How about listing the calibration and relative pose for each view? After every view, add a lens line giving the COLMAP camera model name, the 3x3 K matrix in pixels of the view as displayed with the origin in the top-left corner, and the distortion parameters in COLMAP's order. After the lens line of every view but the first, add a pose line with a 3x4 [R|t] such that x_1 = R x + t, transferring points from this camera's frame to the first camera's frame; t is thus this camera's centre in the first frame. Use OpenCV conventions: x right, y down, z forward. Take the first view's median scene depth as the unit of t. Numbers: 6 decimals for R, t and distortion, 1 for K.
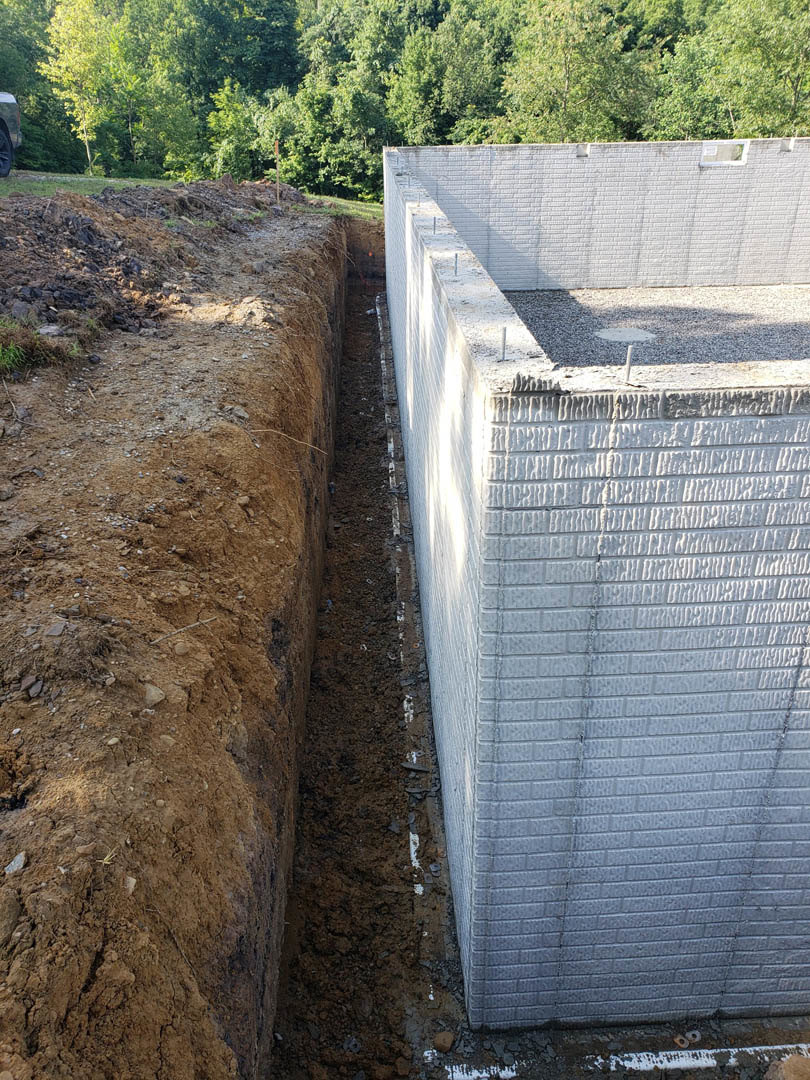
lens RADIAL K [[841.8, 0, 405.3], [0, 841.8, 536.4], [0, 0, 1]] dist [0.019755, -0.030463]
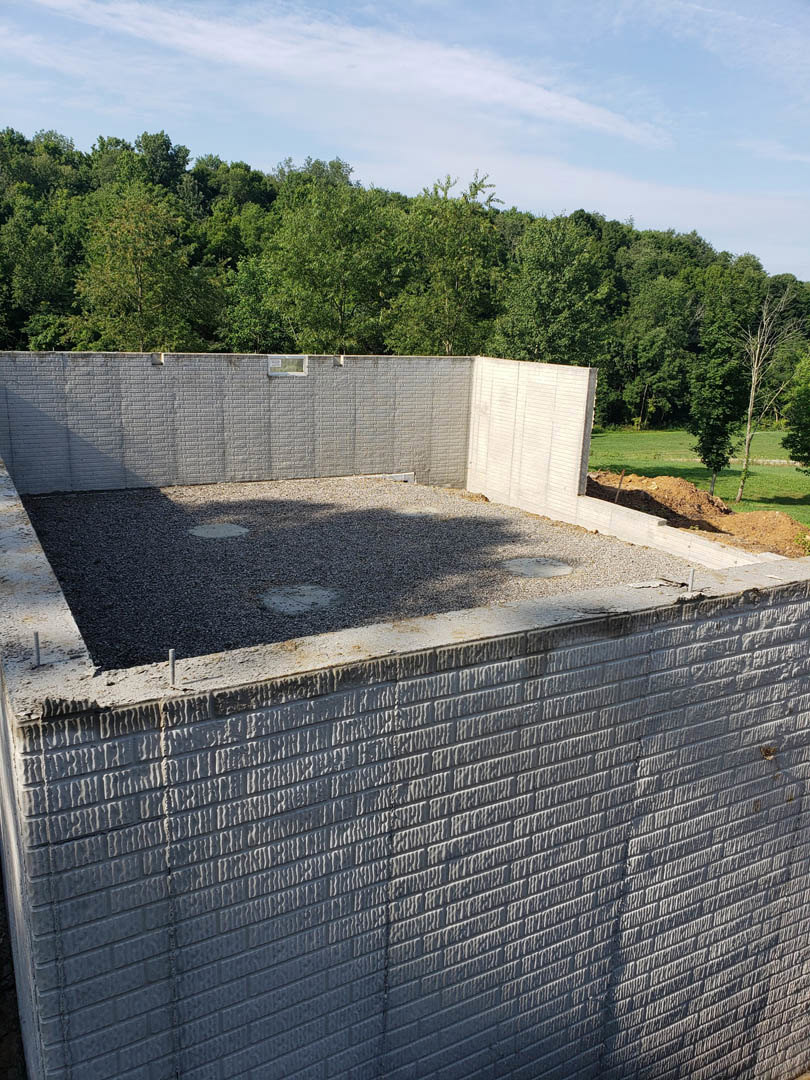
lens RADIAL K [[841.8, 0, 406.9], [0, 841.8, 541.5], [0, 0, 1]] dist [0.019755, -0.030463]
pose [[0.896233, -0.074171, 0.437338, 0.083489], [0.159062, 0.974092, -0.160761, -0.130423], [-0.414084, 0.213643, 0.884812, 0.000396]]
